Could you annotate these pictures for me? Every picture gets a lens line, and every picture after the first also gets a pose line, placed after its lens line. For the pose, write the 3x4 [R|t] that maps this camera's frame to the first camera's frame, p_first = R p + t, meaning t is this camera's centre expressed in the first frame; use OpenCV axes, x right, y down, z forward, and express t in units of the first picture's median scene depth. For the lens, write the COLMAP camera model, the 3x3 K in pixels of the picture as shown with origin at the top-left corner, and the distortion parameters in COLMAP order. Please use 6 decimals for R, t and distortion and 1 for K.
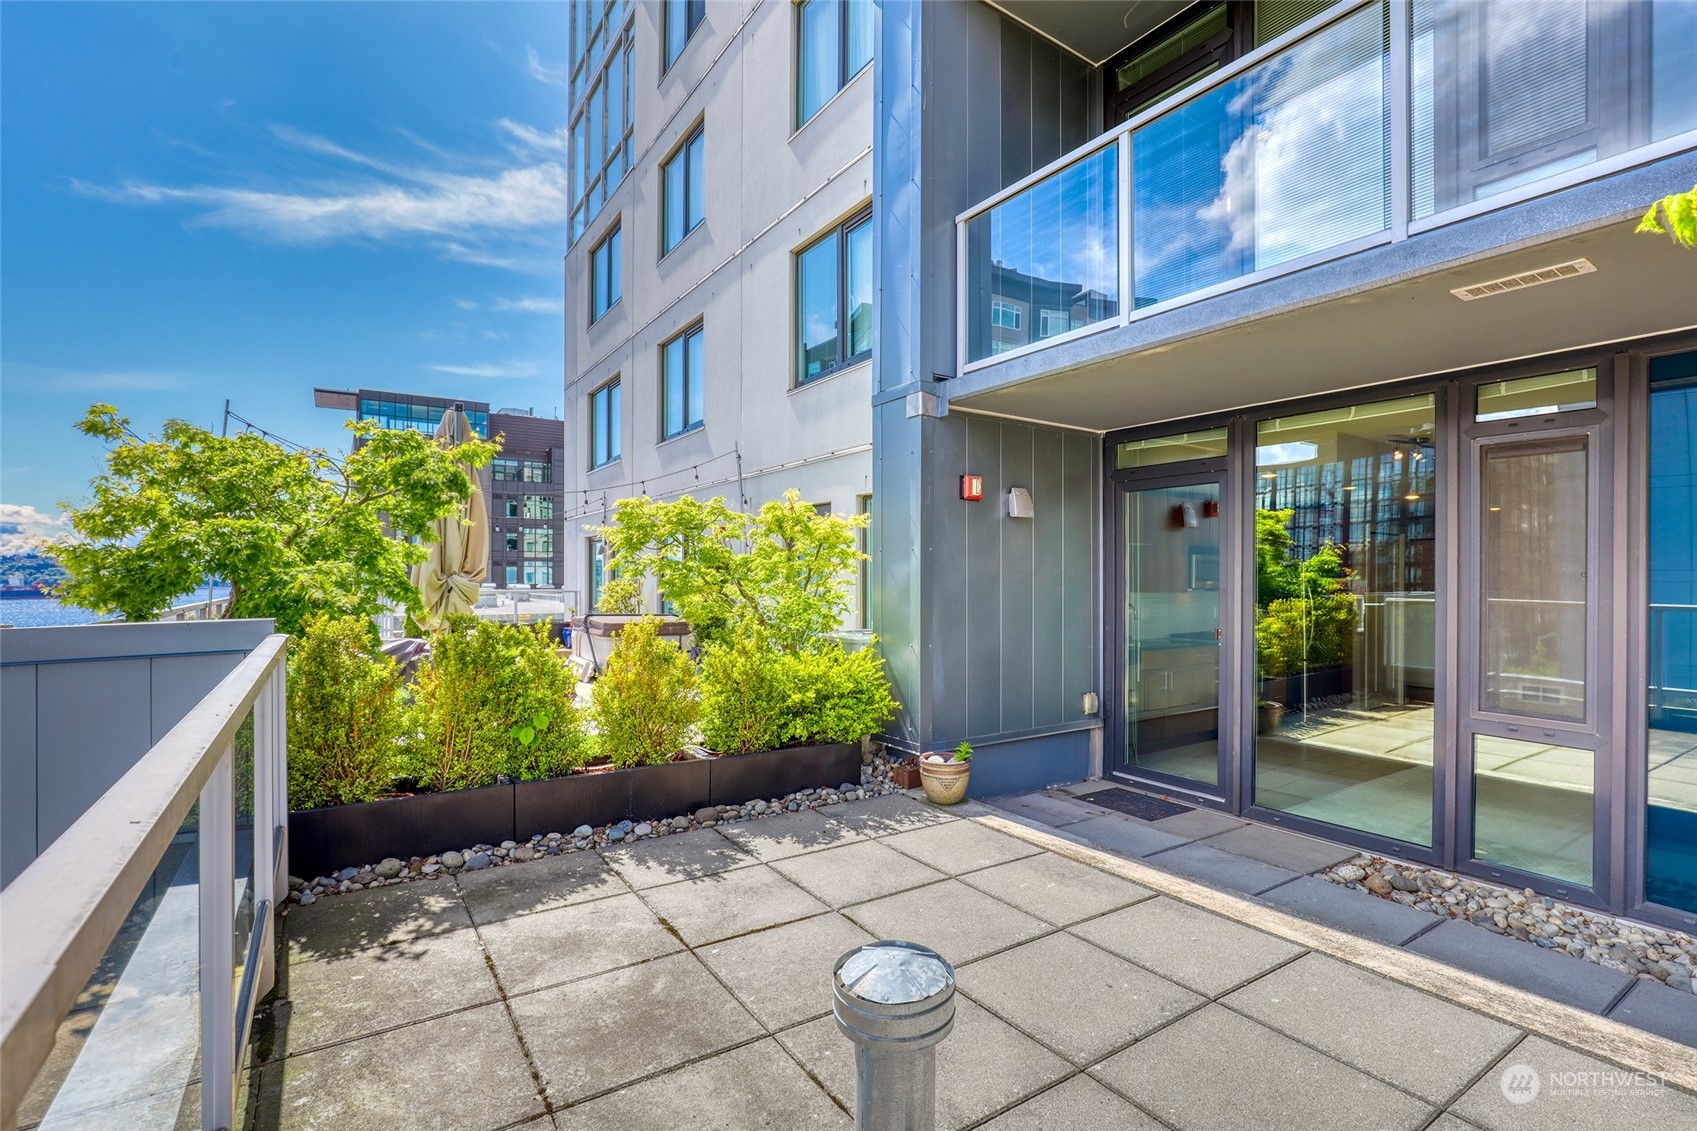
lens RADIAL K [[789.5, 0, 851.7], [0, 789.5, 582.8], [0, 0, 1]] dist [-0.013946, 0.000234]
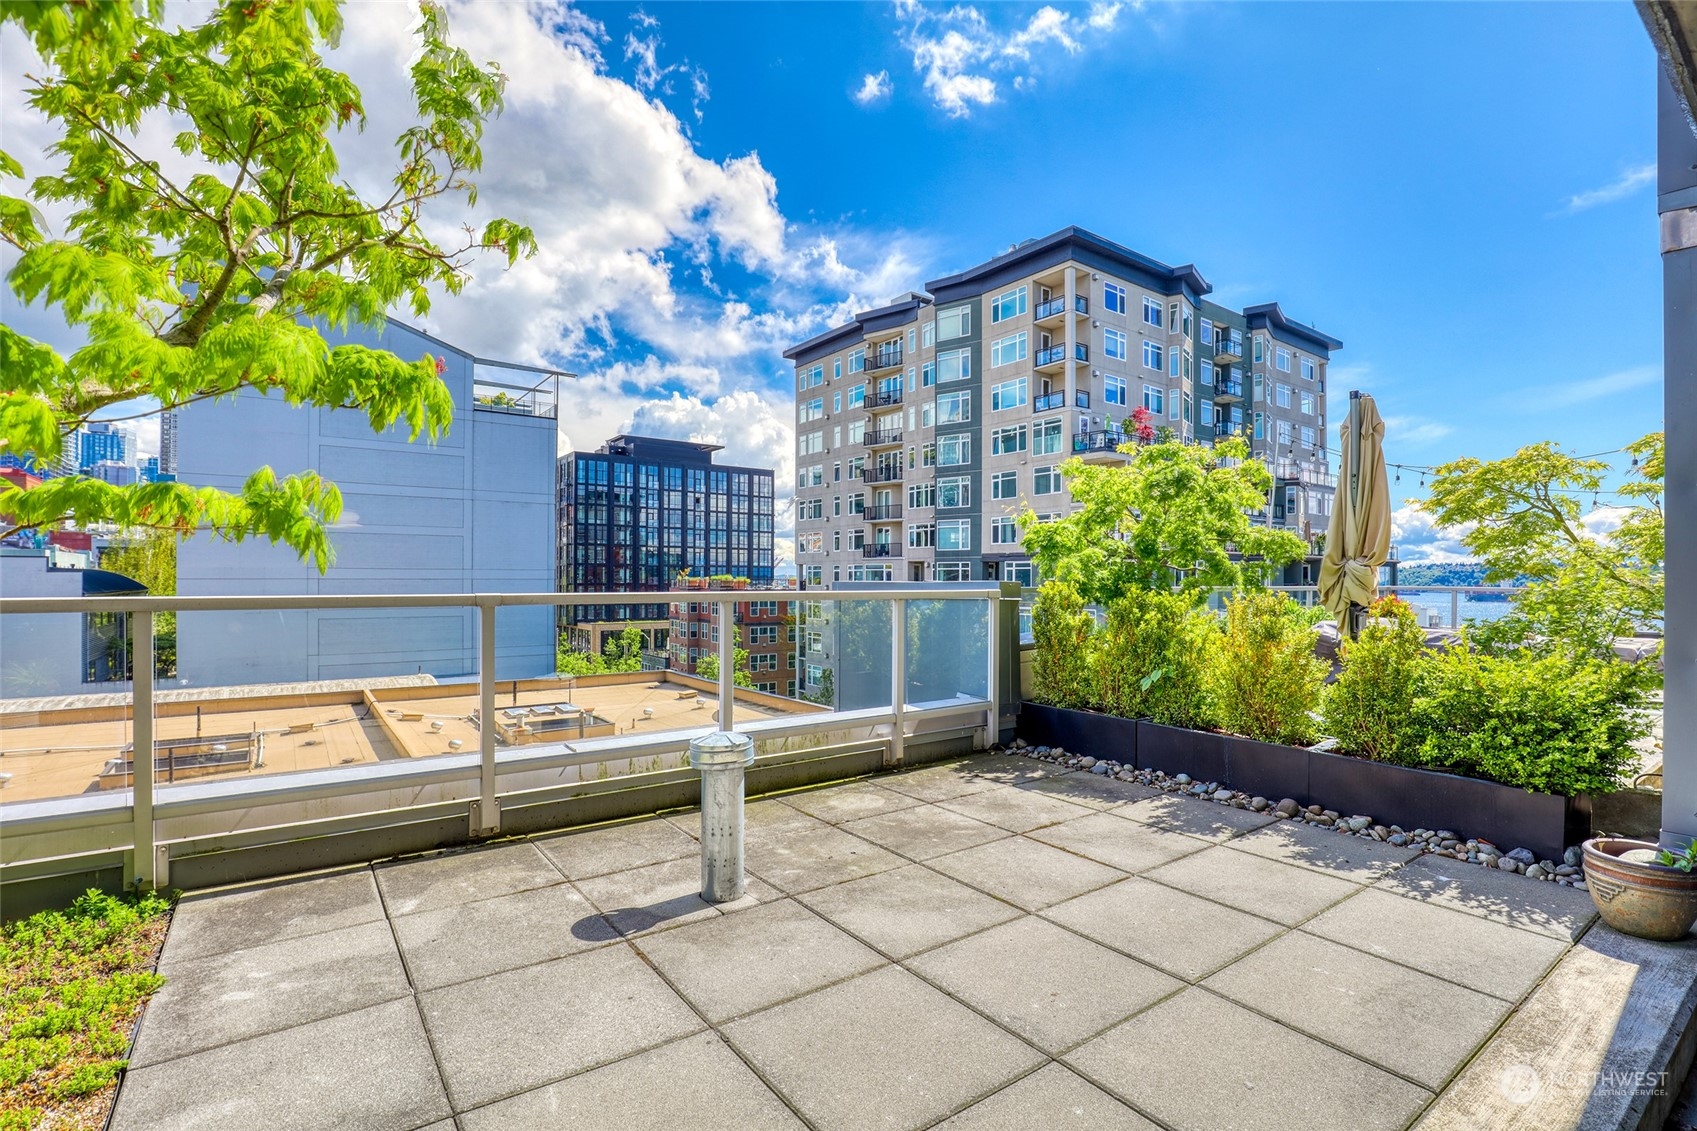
lens RADIAL K [[788.1, 0, 848.5], [0, 788.1, 565.5], [0, 0, 1]] dist [-0.014932, 0.000012]
pose [[0.042672, -0.017261, -0.998940, 0.847748], [-0.010345, 0.999790, -0.017718, 0.038111], [0.999036, 0.011090, 0.042485, 0.515355]]
